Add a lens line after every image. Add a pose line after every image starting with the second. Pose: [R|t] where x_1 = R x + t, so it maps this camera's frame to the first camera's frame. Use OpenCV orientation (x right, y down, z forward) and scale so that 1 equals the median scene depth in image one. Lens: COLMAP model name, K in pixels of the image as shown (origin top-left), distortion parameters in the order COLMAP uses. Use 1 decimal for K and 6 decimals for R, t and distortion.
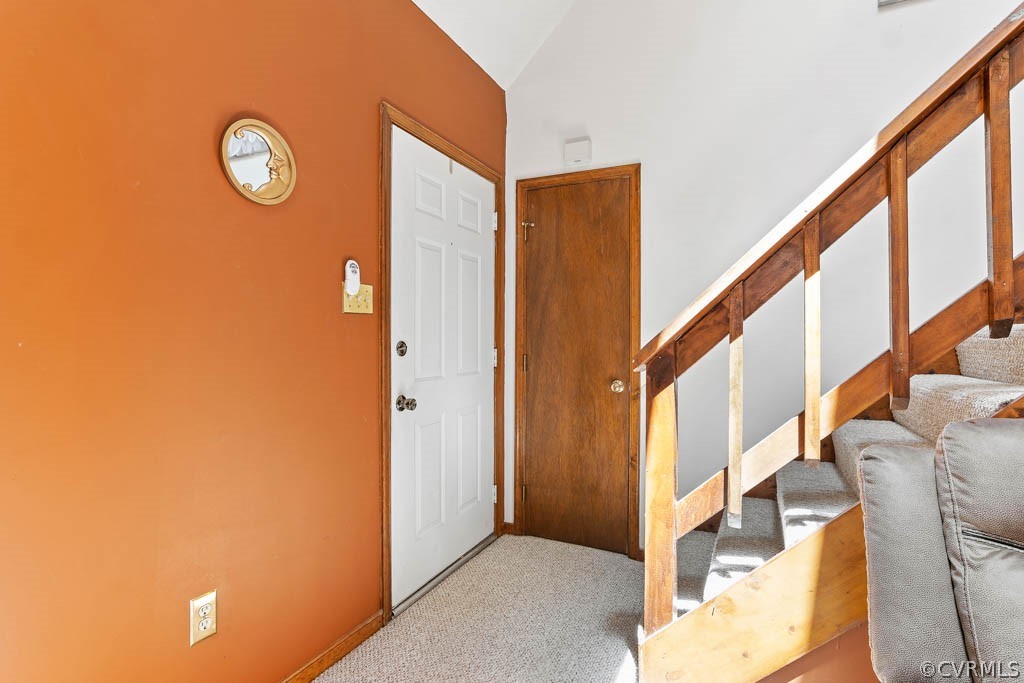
lens RADIAL K [[496.6, 0, 511.1], [0, 496.6, 334.6], [0, 0, 1]] dist [-0.015378, 0.001682]
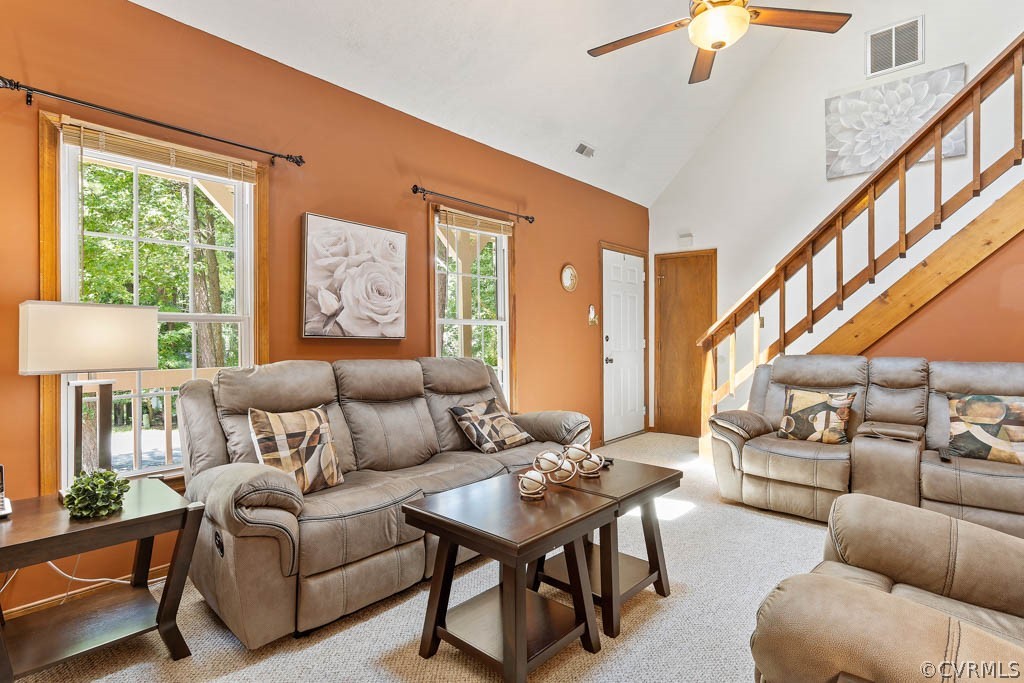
lens RADIAL K [[510.8, 0, 511.5], [0, 510.8, 335.3], [0, 0, 1]] dist [-0.005178, 0.003846]
pose [[0.965341, -0.005370, -0.260937, -0.012046], [0.008299, 0.999914, 0.010124, -0.014300], [0.260860, -0.011939, 0.965303, -1.270370]]
